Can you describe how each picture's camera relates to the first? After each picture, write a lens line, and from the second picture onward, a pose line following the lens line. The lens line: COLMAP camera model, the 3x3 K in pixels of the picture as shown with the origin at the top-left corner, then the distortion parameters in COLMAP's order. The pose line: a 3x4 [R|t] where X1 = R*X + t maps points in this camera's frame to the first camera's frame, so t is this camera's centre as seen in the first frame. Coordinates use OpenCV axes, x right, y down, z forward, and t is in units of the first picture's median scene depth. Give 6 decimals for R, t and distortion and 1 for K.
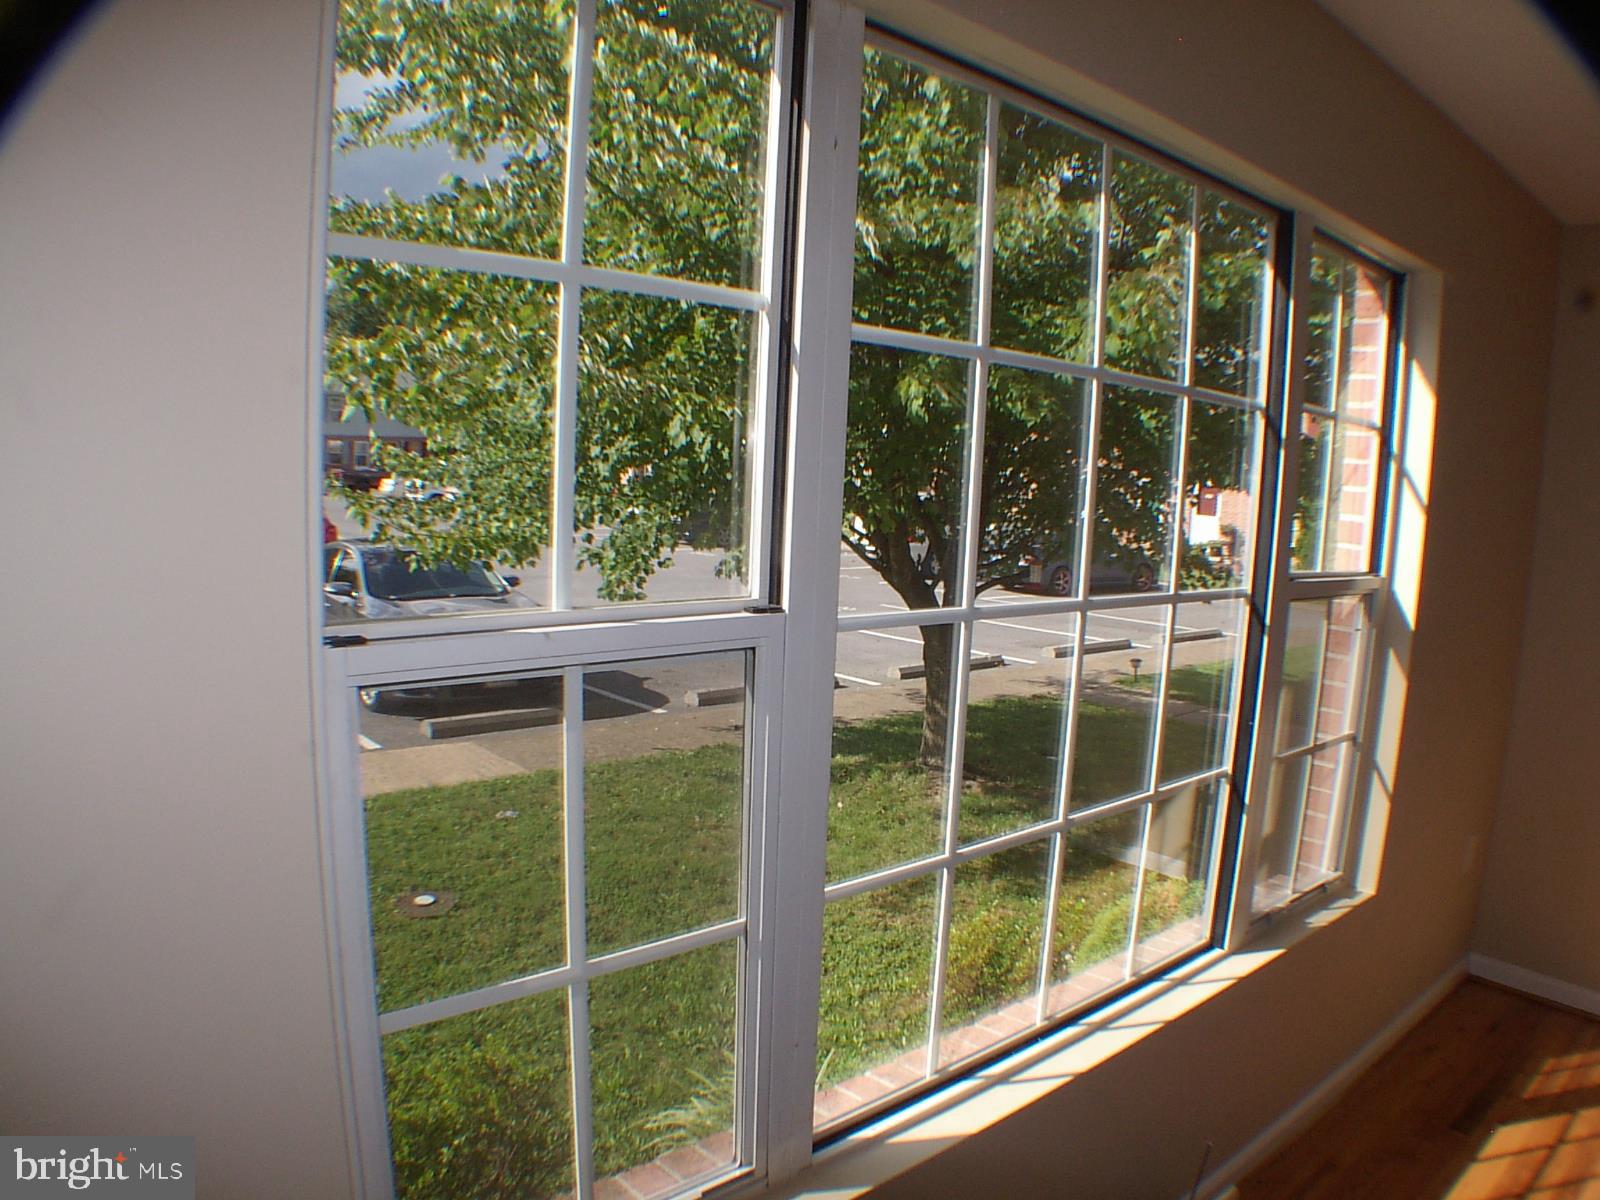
lens RADIAL K [[1128.2, 0, 802.6], [0, 1128.2, 610.5], [0, 0, 1]] dist [-0.198606, 0.067714]
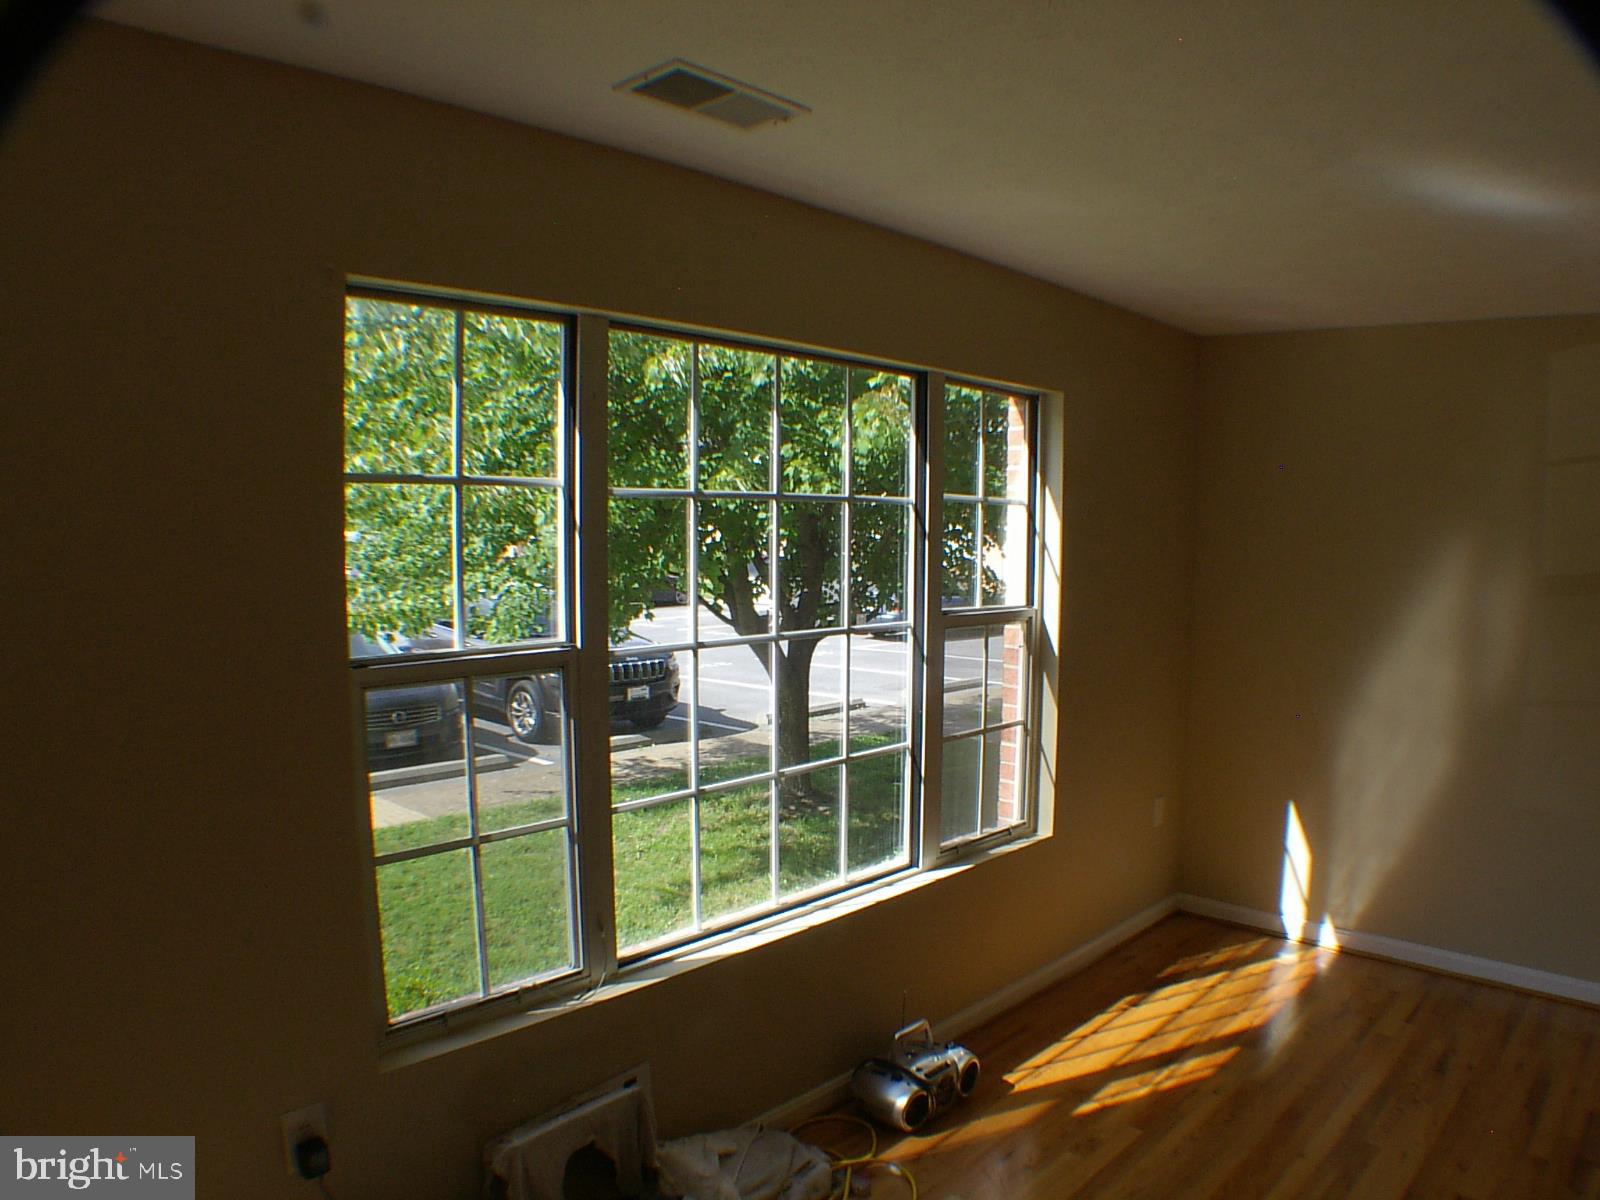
lens RADIAL K [[1128.2, 0, 802.6], [0, 1128.2, 610.5], [0, 0, 1]] dist [-0.198606, 0.067714]
pose [[0.994054, -0.049083, 0.097196, 0.046403], [0.053985, 0.997365, -0.048465, 0.013248], [-0.094561, 0.053424, 0.994085, -0.231418]]
